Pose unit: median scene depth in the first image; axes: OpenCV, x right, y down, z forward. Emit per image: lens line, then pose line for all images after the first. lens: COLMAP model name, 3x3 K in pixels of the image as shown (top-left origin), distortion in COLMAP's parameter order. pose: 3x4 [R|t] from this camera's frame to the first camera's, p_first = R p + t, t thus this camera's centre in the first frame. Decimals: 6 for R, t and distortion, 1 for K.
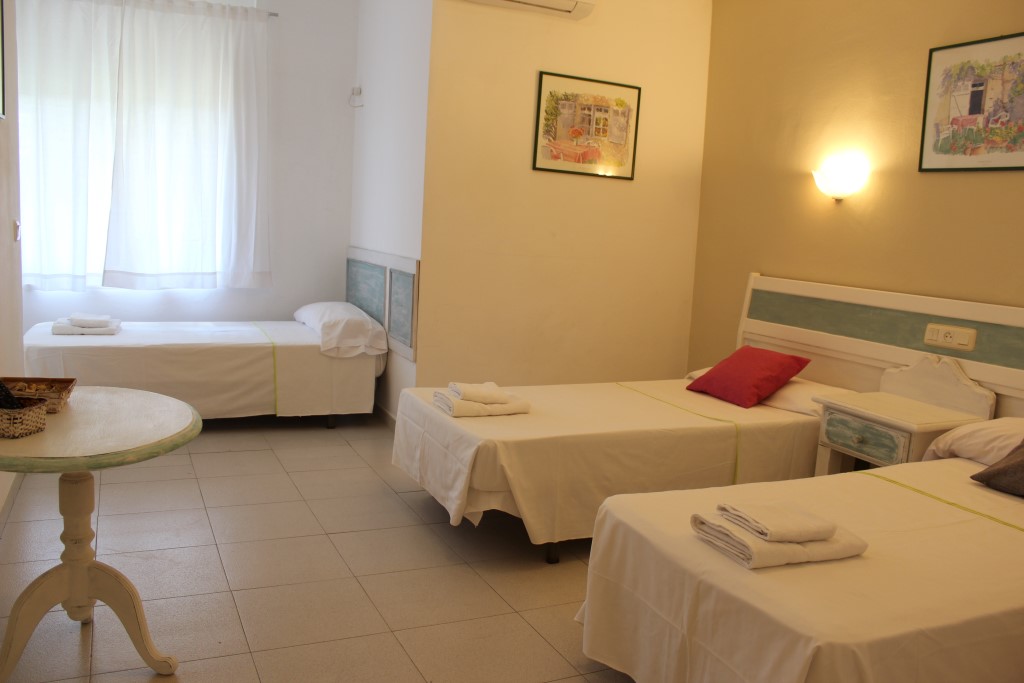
lens RADIAL K [[845.6, 0, 512.0], [0, 845.6, 341.5], [0, 0, 1]] dist [-0.158259, 0.129070]
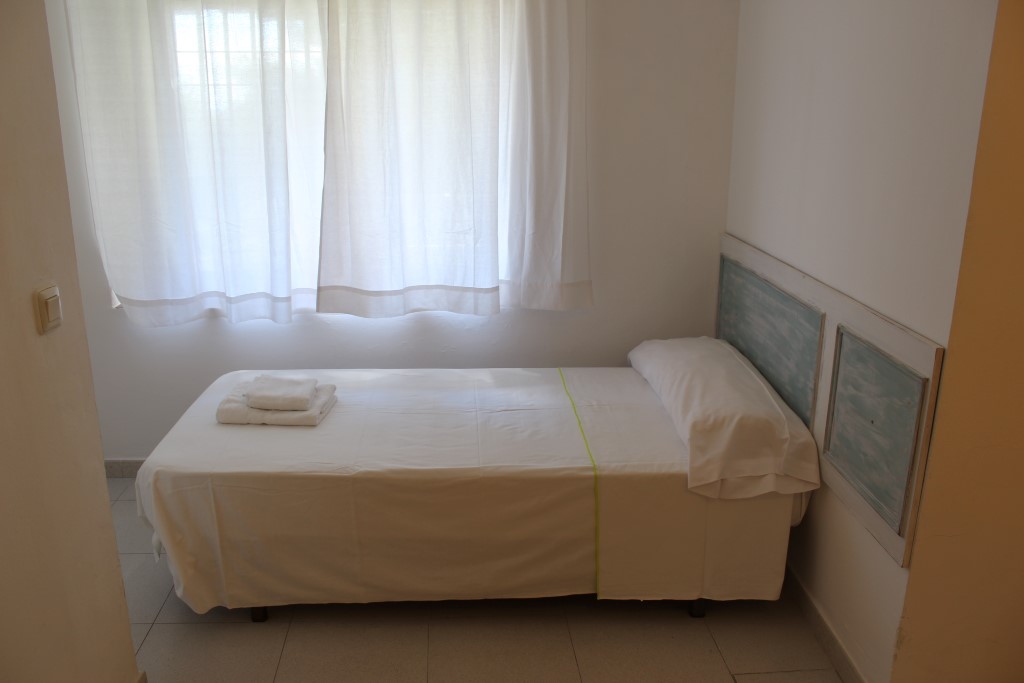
lens RADIAL K [[845.6, 0, 512.0], [0, 845.6, 341.5], [0, 0, 1]] dist [-0.158259, 0.129070]
pose [[0.934514, 0.053592, -0.351869, -0.145234], [-0.008462, 0.991665, 0.128562, -0.129776], [0.355826, -0.117166, 0.927178, 0.476691]]
